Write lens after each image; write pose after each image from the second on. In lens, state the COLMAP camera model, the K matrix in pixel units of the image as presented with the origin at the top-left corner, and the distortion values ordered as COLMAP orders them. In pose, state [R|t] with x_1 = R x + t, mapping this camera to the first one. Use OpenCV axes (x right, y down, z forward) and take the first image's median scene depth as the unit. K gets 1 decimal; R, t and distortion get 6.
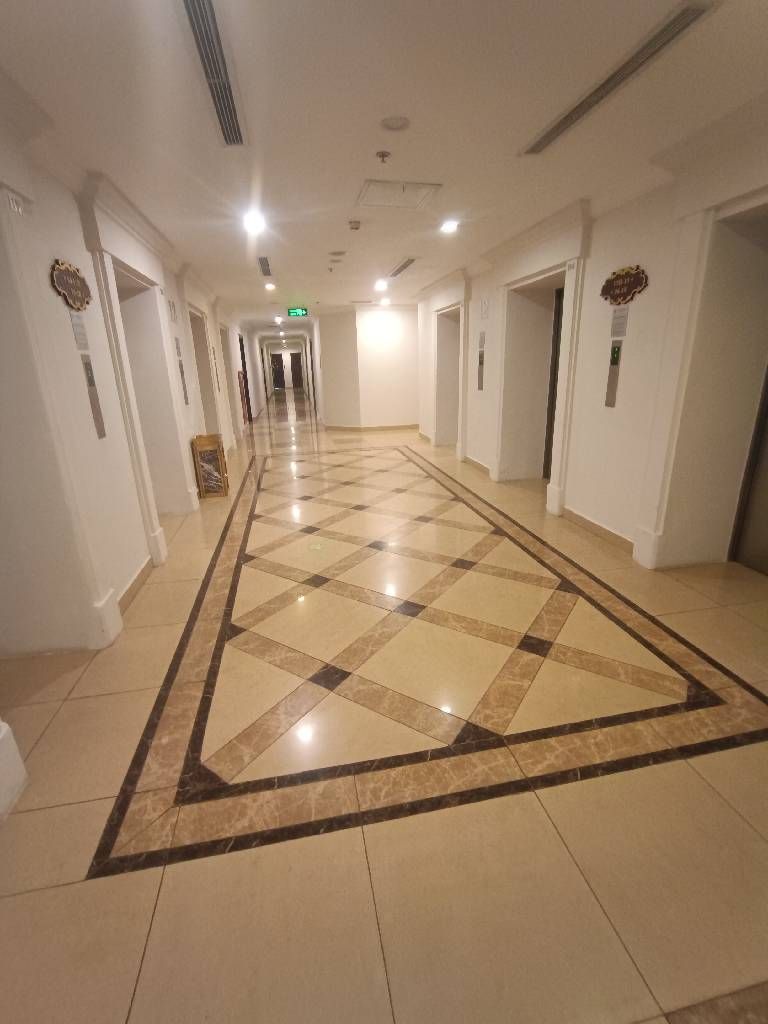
lens RADIAL K [[463.1, 0, 384.0], [0, 463.1, 512.0], [0, 0, 1]] dist [-0.013564, 0.000625]
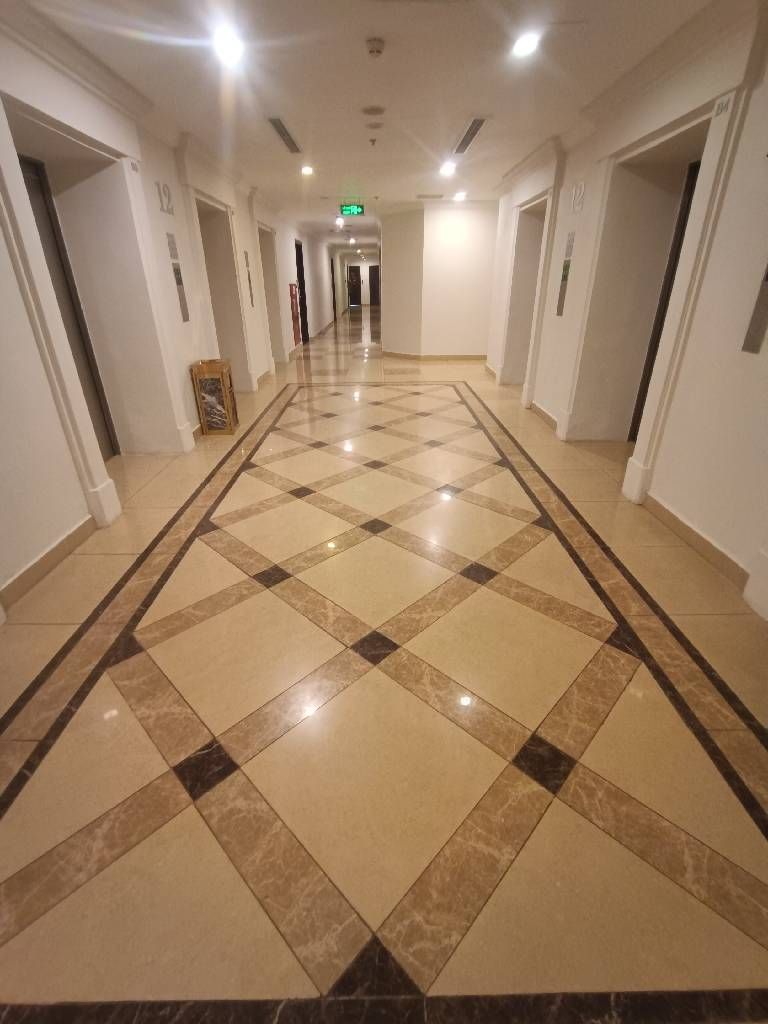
lens RADIAL K [[463.1, 0, 384.0], [0, 463.1, 512.0], [0, 0, 1]] dist [-0.013564, 0.000625]
pose [[0.983609, 0.099620, -0.150295, 0.090044], [-0.075246, 0.984254, 0.159944, -0.057985], [0.163862, -0.146013, 0.975617, 0.214006]]
